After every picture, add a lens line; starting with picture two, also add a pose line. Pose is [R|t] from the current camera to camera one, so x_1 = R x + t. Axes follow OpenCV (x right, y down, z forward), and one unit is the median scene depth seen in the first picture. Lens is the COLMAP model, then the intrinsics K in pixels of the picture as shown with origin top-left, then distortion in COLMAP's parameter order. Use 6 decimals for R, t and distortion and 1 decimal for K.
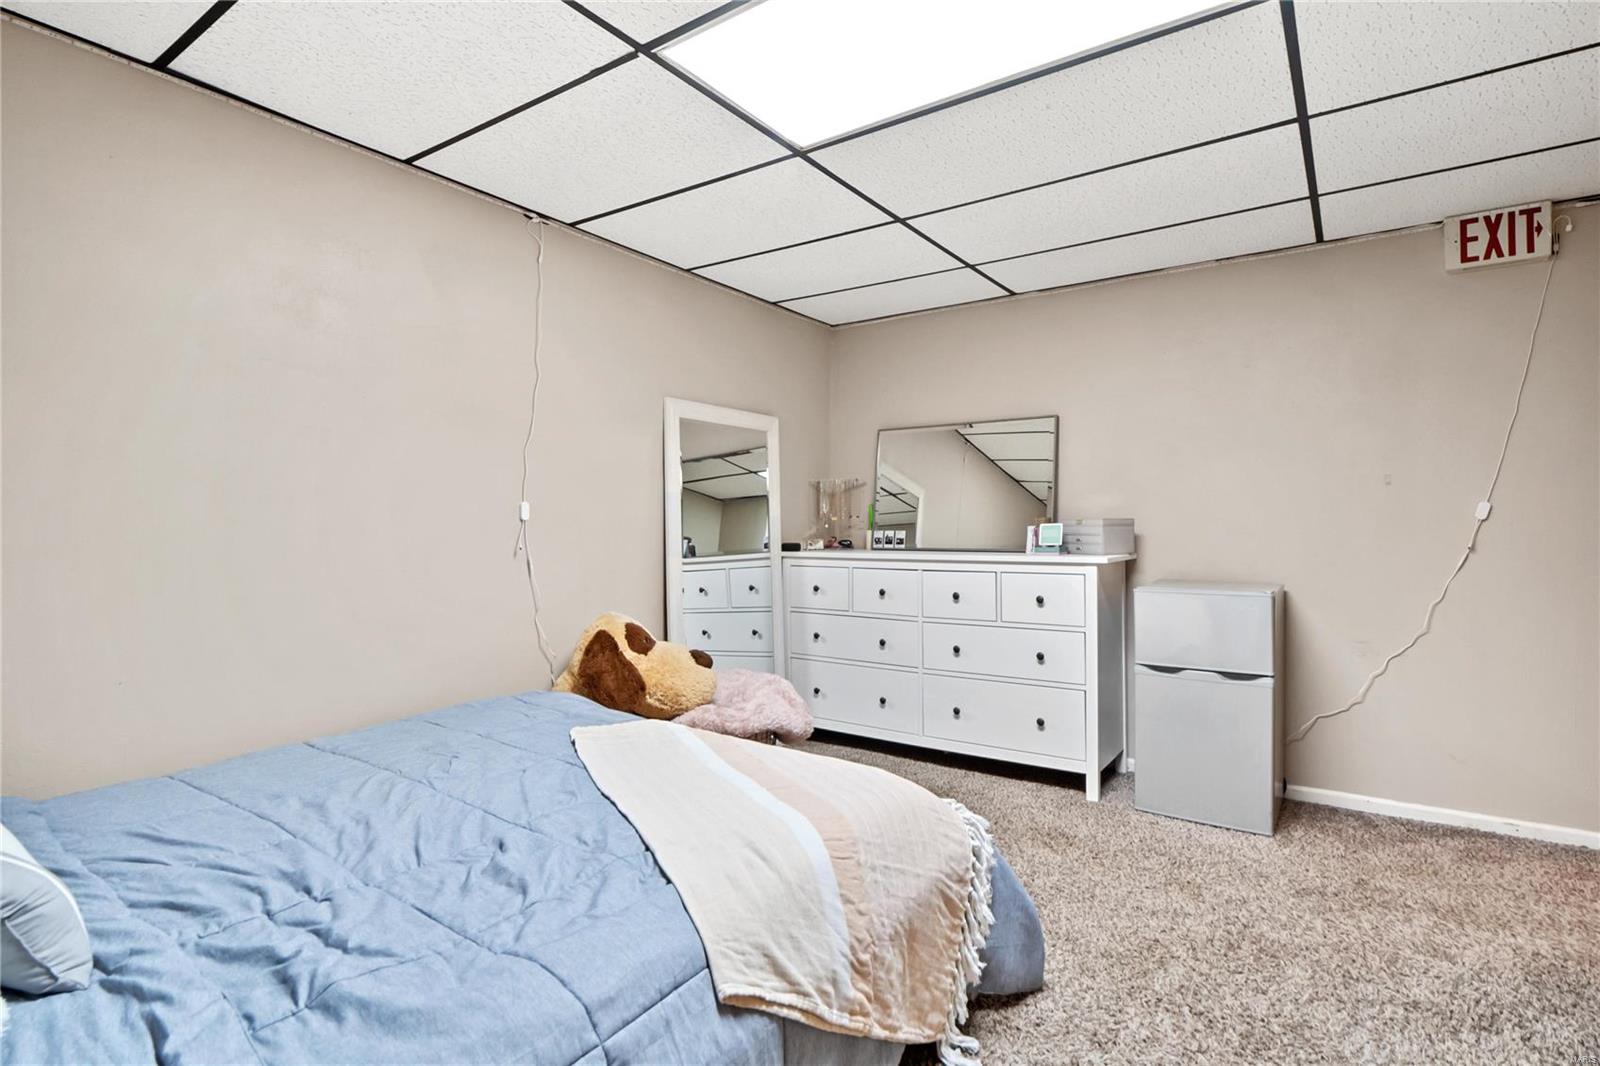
lens RADIAL K [[791.9, 0, 816.7], [0, 791.9, 524.0], [0, 0, 1]] dist [-0.001187, -0.000345]
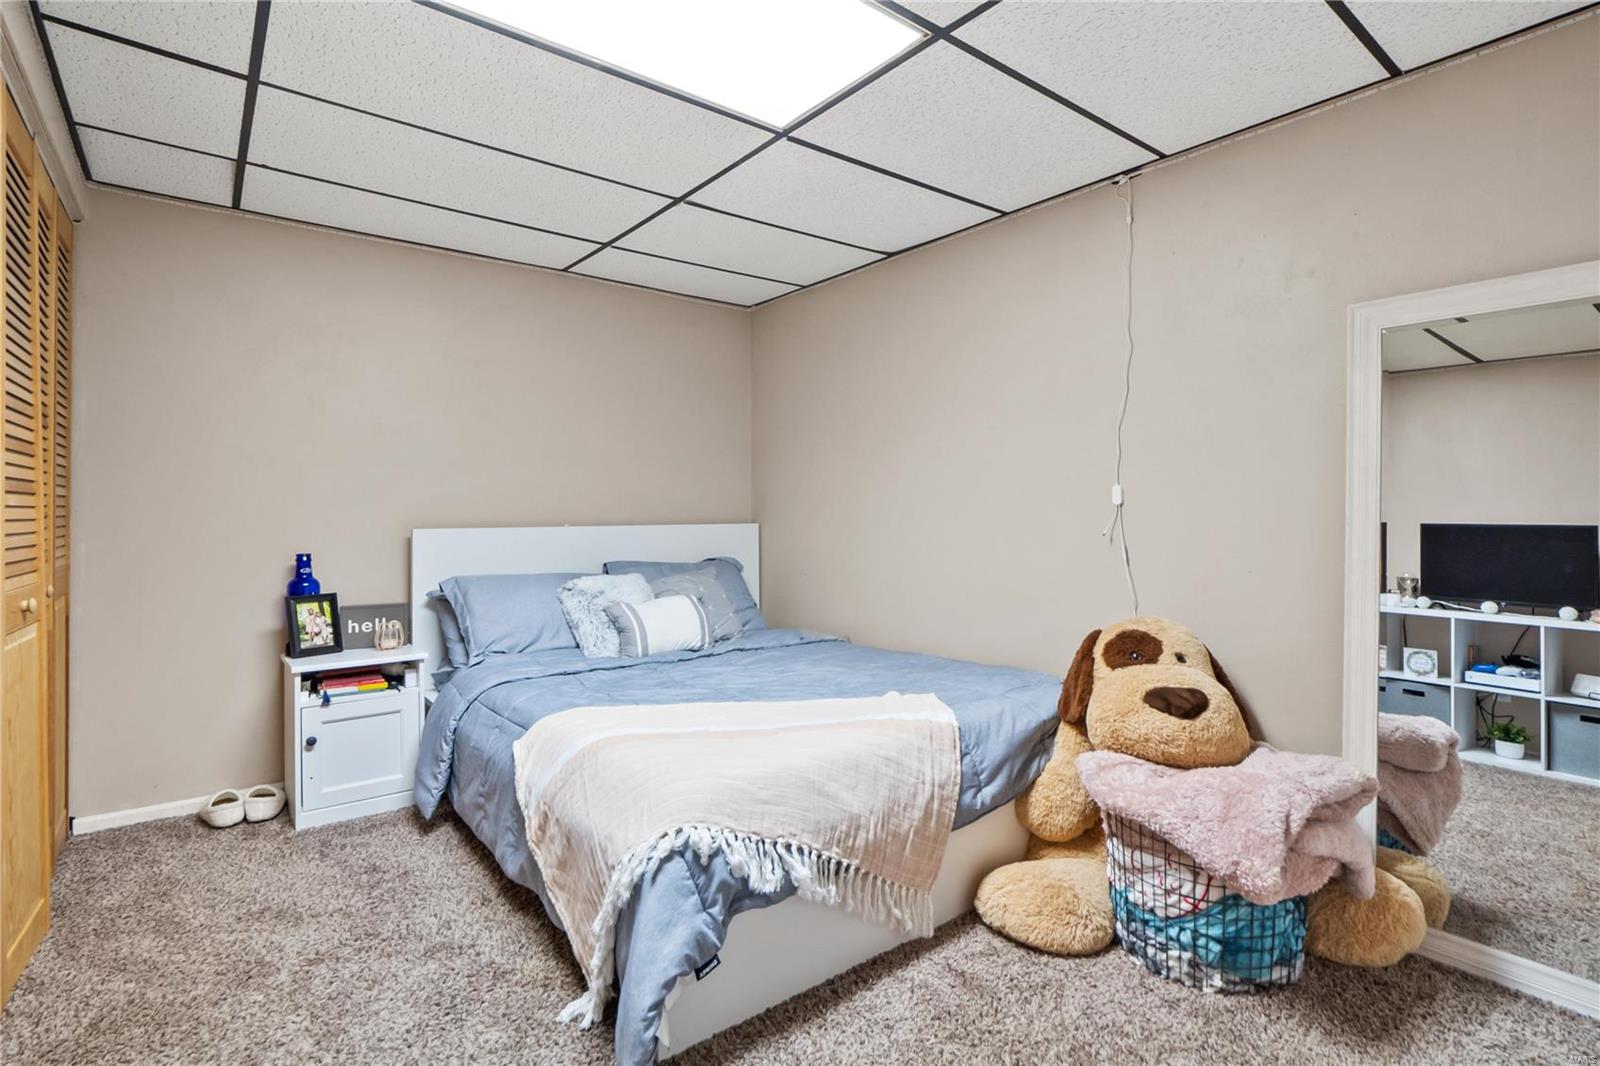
lens RADIAL K [[791.9, 0, 816.7], [0, 791.9, 524.0], [0, 0, 1]] dist [-0.001187, -0.000345]
pose [[-0.297742, 0.021244, -0.954410, 0.708039], [0.001438, 0.999761, 0.021805, -0.004019], [0.954645, 0.005119, -0.297701, 1.029035]]
